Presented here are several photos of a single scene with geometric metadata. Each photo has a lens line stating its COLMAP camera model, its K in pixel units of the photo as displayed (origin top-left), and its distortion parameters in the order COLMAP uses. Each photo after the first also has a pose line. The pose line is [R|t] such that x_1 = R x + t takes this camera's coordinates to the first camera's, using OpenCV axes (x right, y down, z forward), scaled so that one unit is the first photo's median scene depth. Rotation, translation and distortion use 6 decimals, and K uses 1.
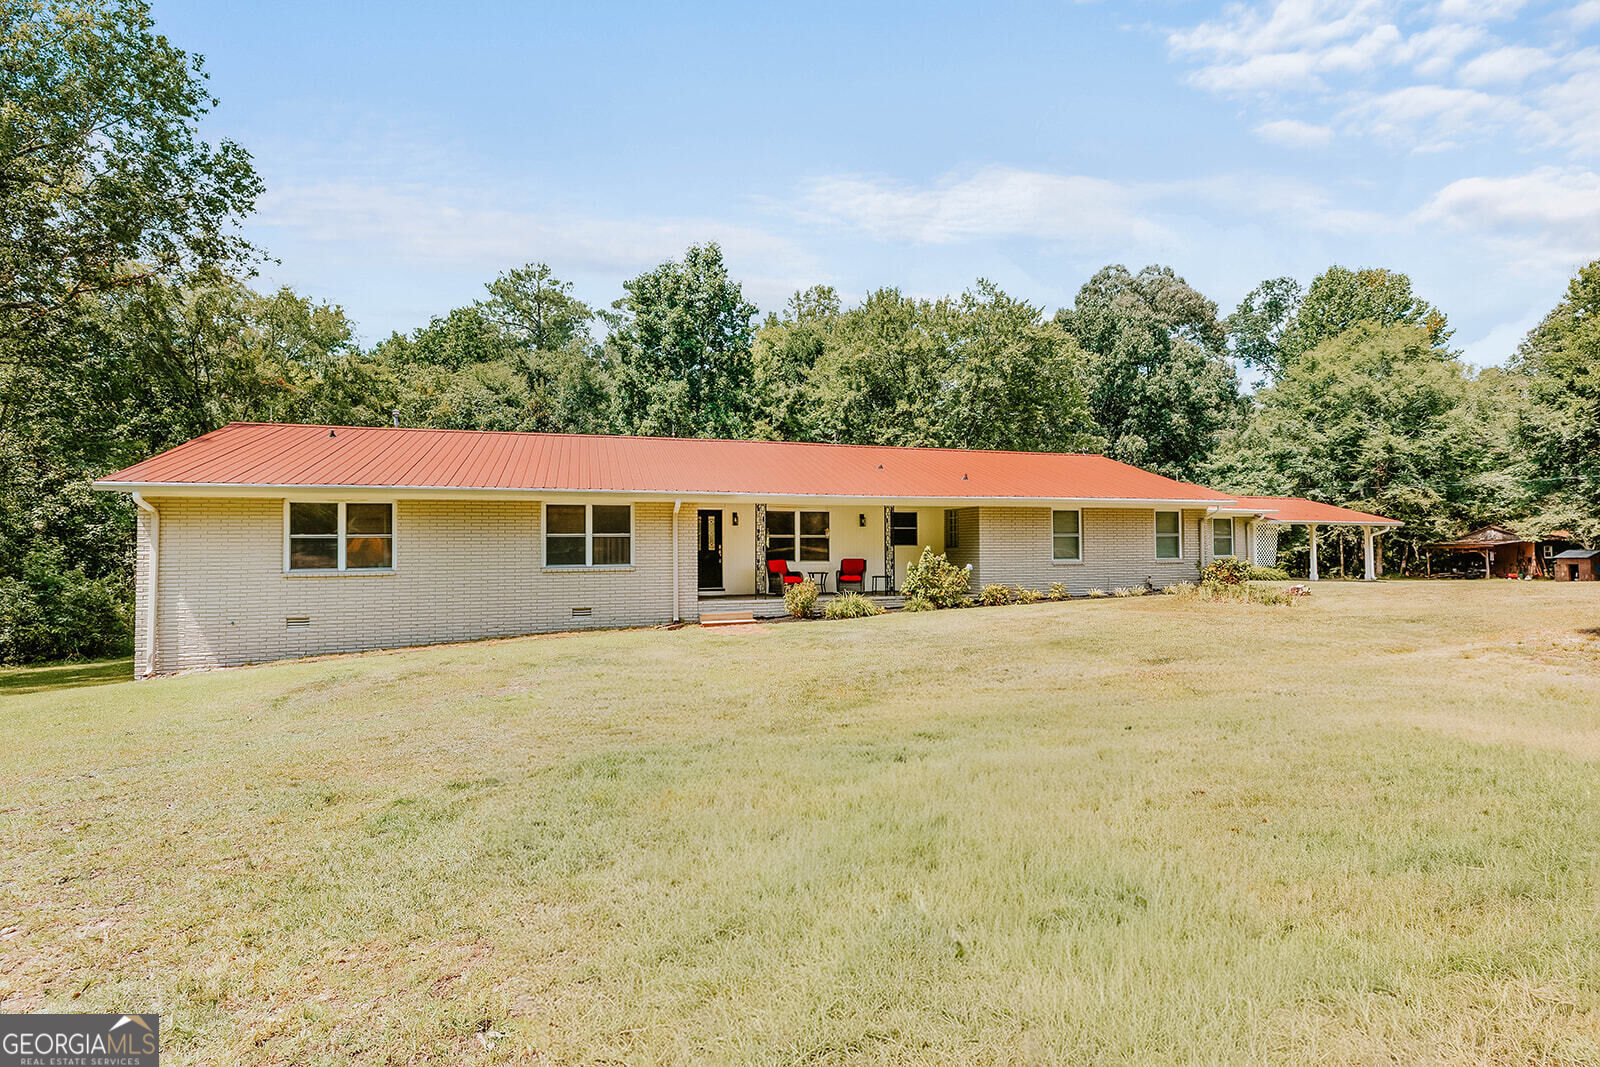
lens RADIAL K [[723.4, 0, 800.0], [0, 723.4, 540.6], [0, 0, 1]] dist [-0.001217, -0.000284]
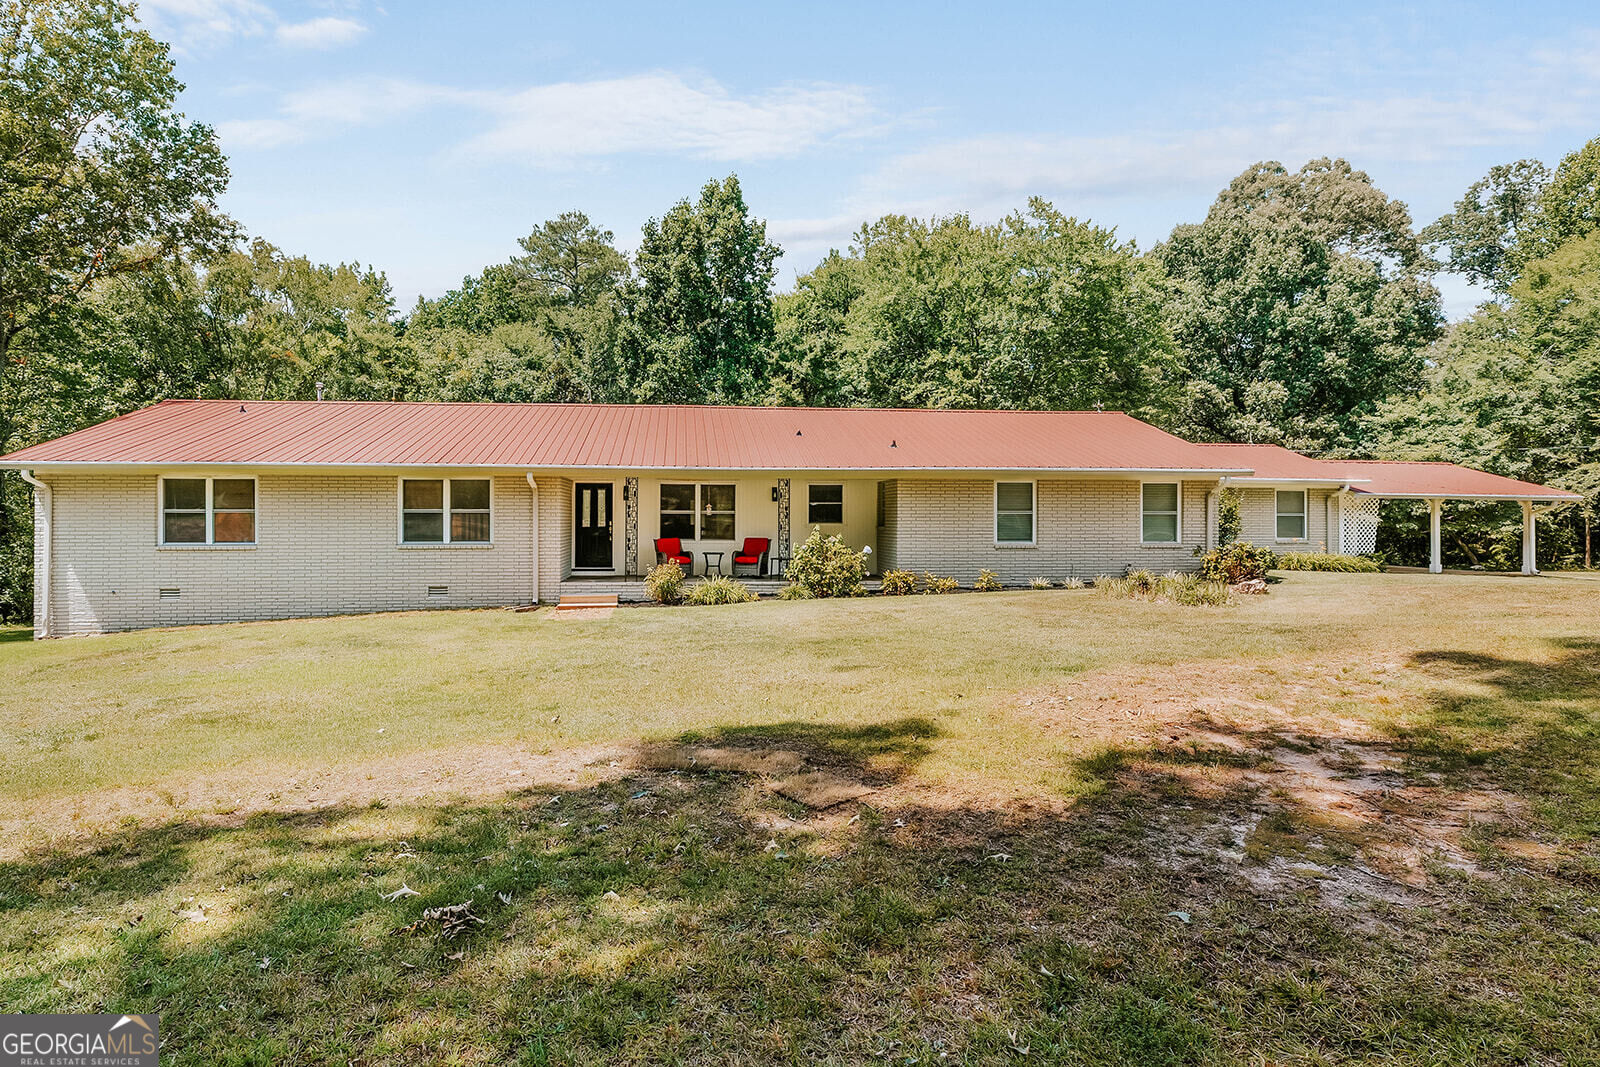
lens RADIAL K [[839.3, 0, 799.7], [0, 839.3, 523.4], [0, 0, 1]] dist [-0.002234, -0.000179]
pose [[0.977373, 0.008045, -0.211369, 0.197709], [-0.005018, 0.999877, 0.014855, -0.004526], [0.211463, -0.013459, 0.977293, 0.006944]]
